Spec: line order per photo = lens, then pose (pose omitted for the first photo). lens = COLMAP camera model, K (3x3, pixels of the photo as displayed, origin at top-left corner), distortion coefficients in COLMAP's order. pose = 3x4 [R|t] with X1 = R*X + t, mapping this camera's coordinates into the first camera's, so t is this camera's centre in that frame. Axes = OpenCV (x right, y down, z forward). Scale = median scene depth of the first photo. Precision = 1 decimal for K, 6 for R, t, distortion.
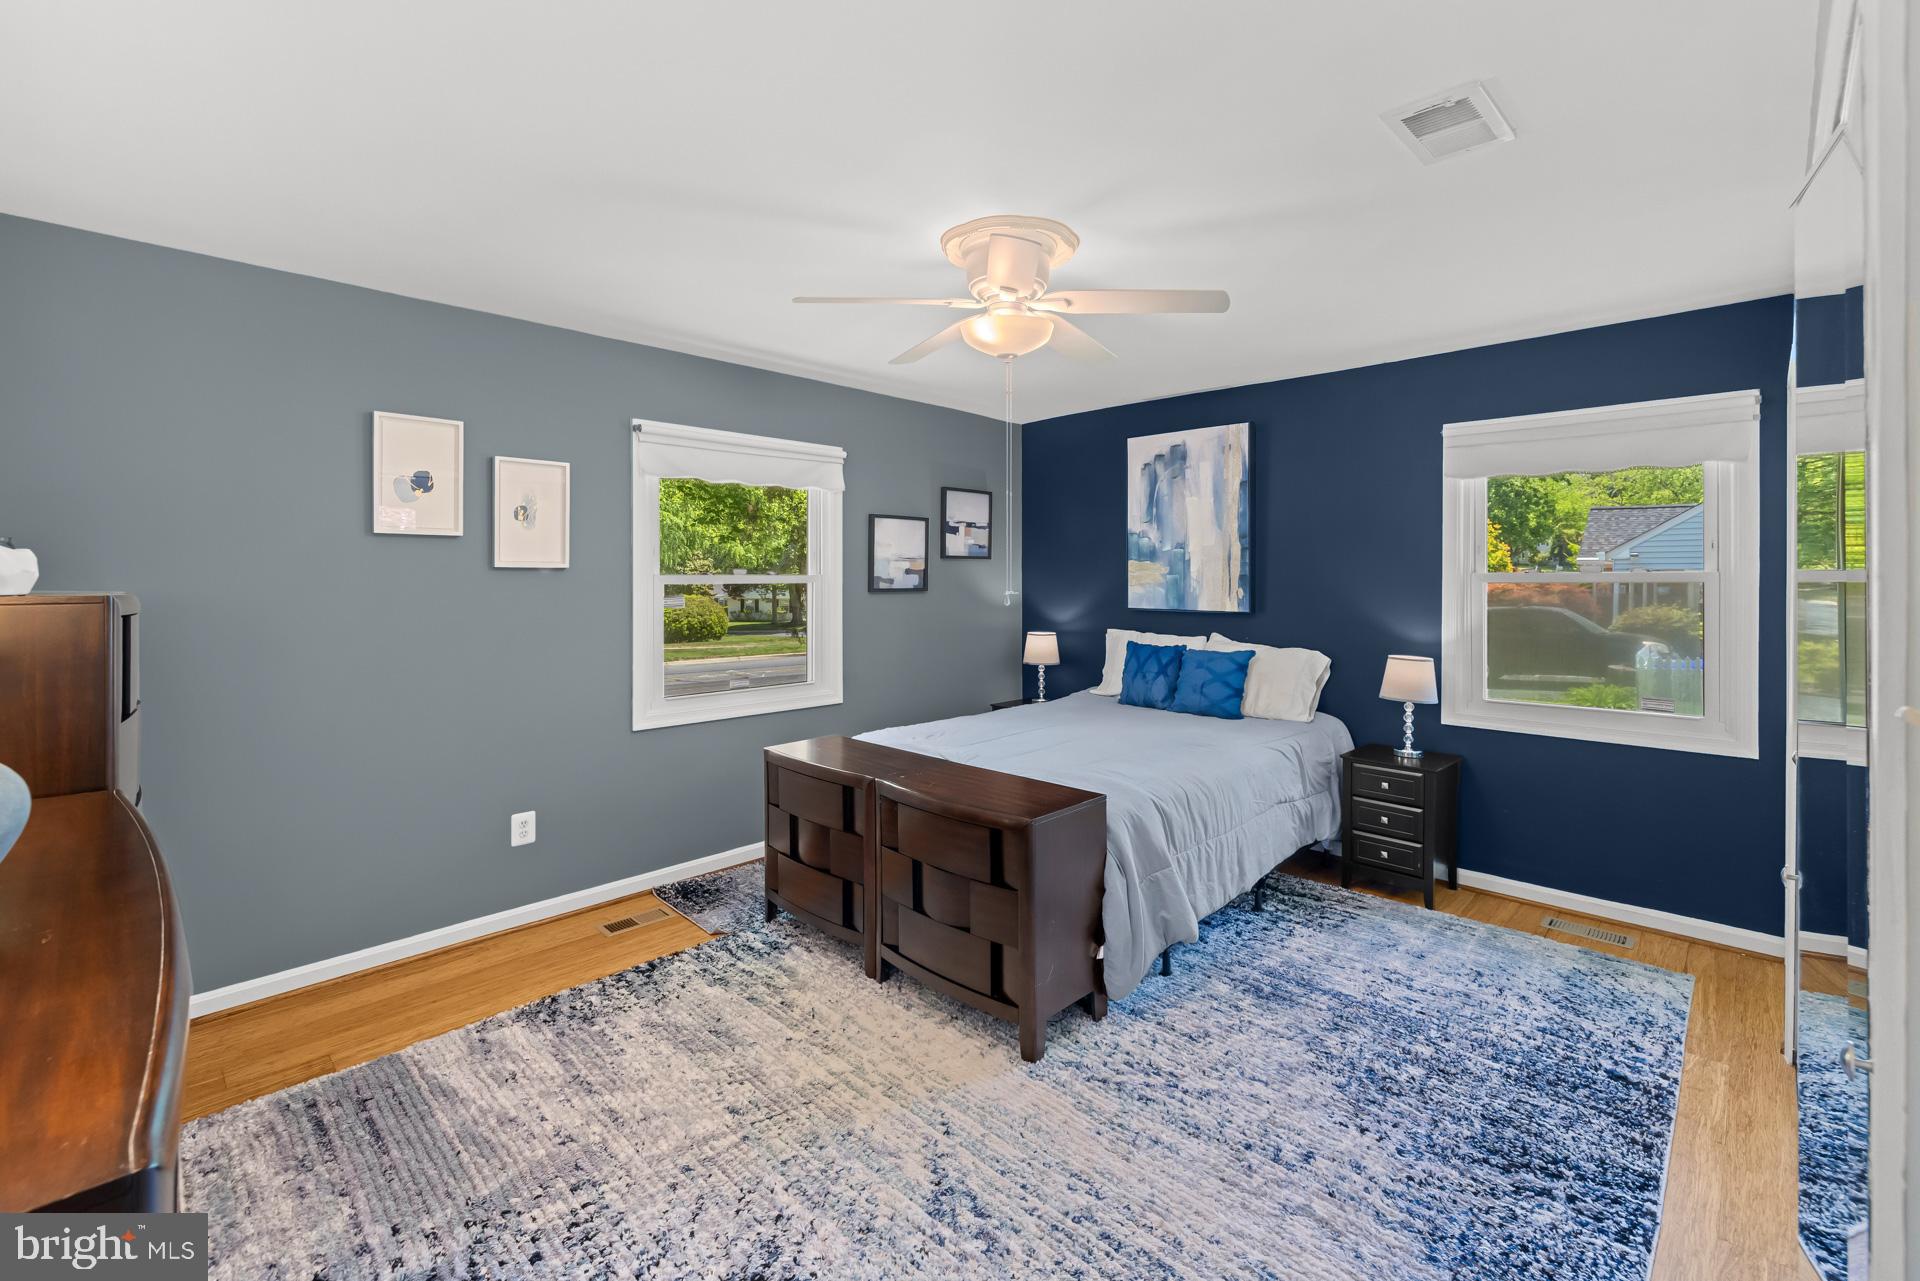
lens RADIAL K [[825.5, 0, 962.2], [0, 825.5, 585.4], [0, 0, 1]] dist [0.000821, 0.000566]
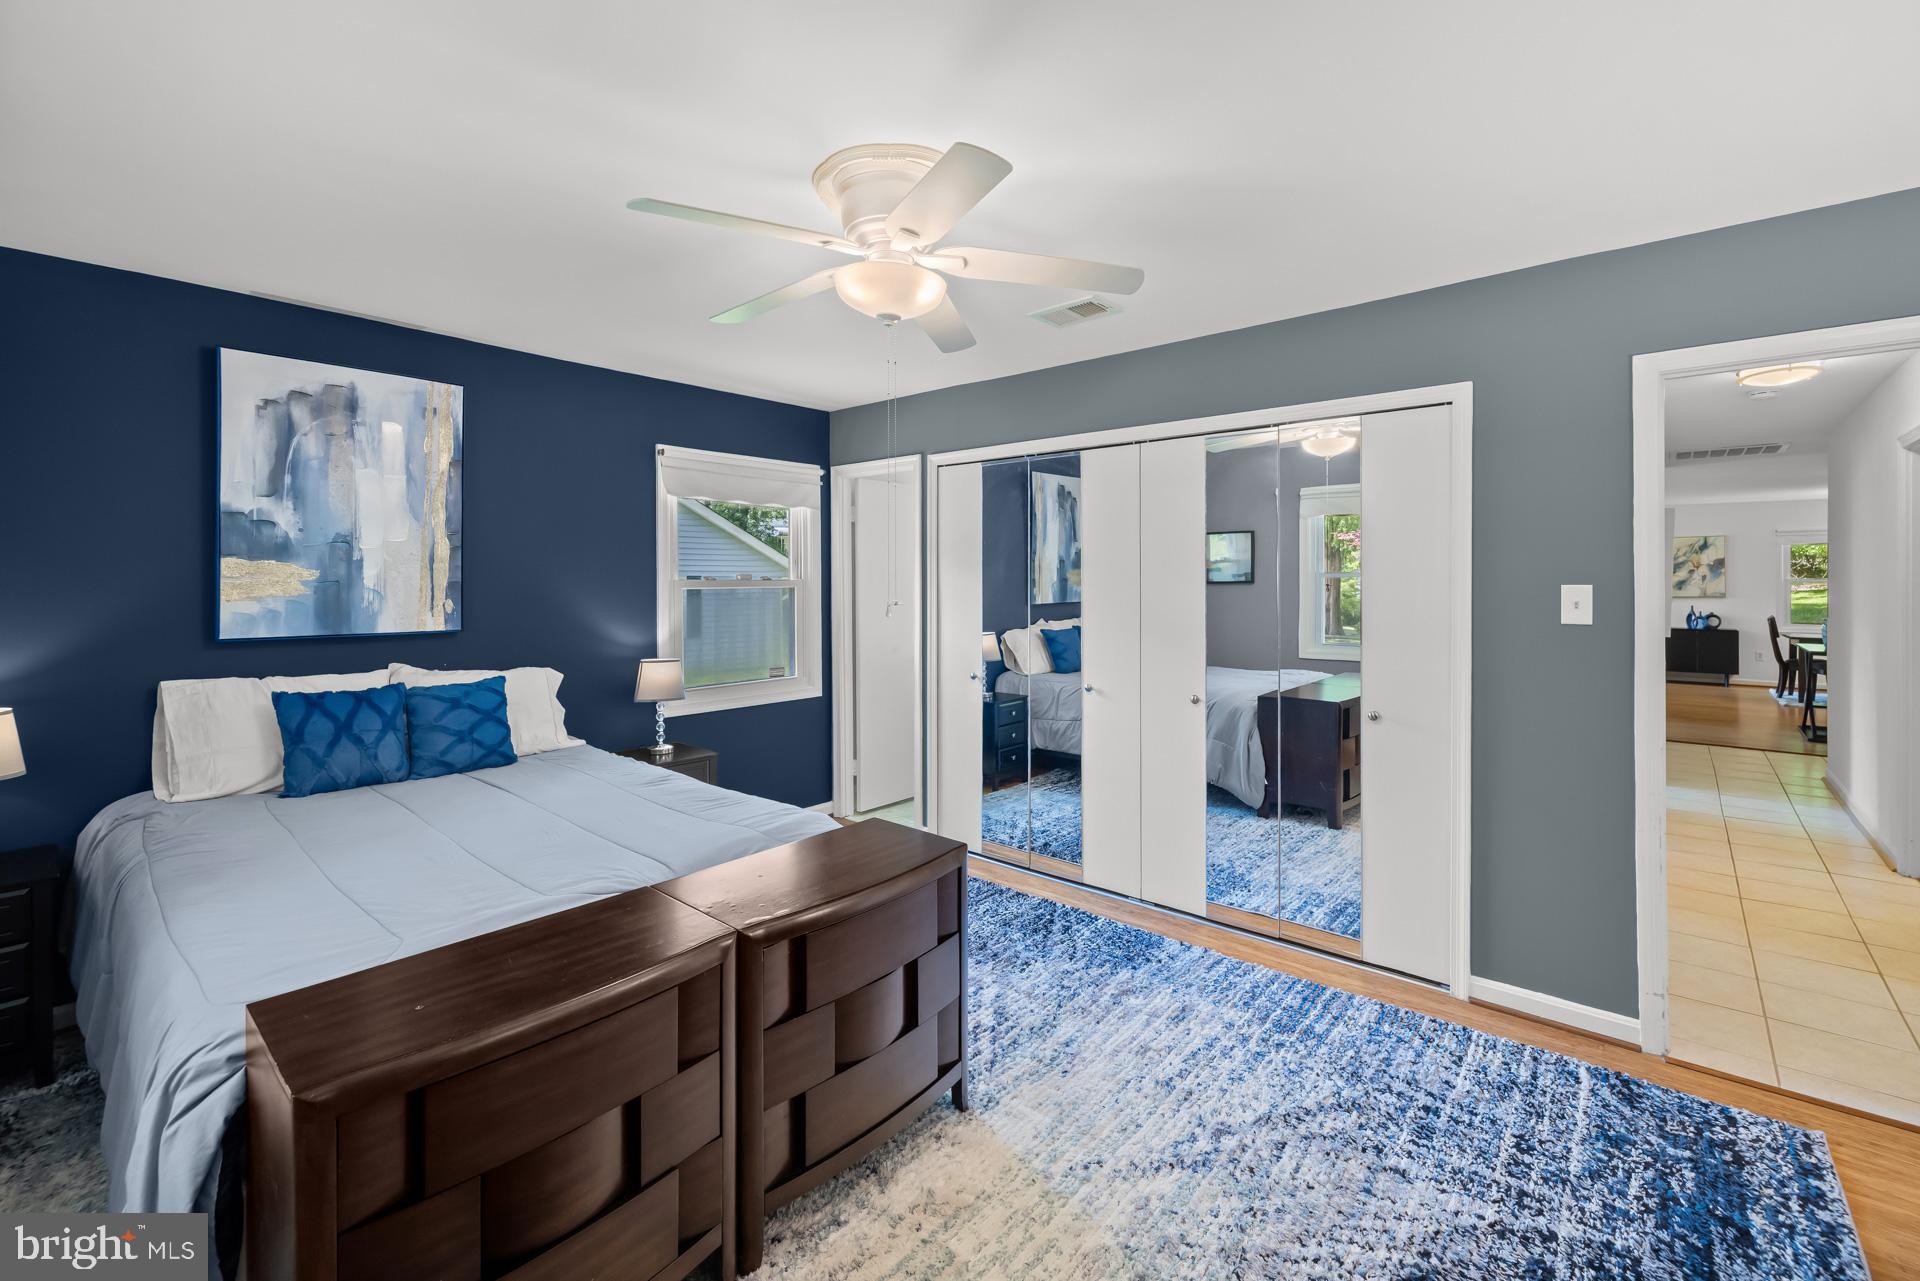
lens RADIAL K [[825.5, 0, 962.2], [0, 825.5, 585.4], [0, 0, 1]] dist [0.000821, 0.000566]
pose [[-0.061112, 0.000826, 0.998131, -0.451573], [0.021372, 0.999771, 0.000481, 0.000122], [-0.997902, 0.021361, -0.061116, 0.570964]]
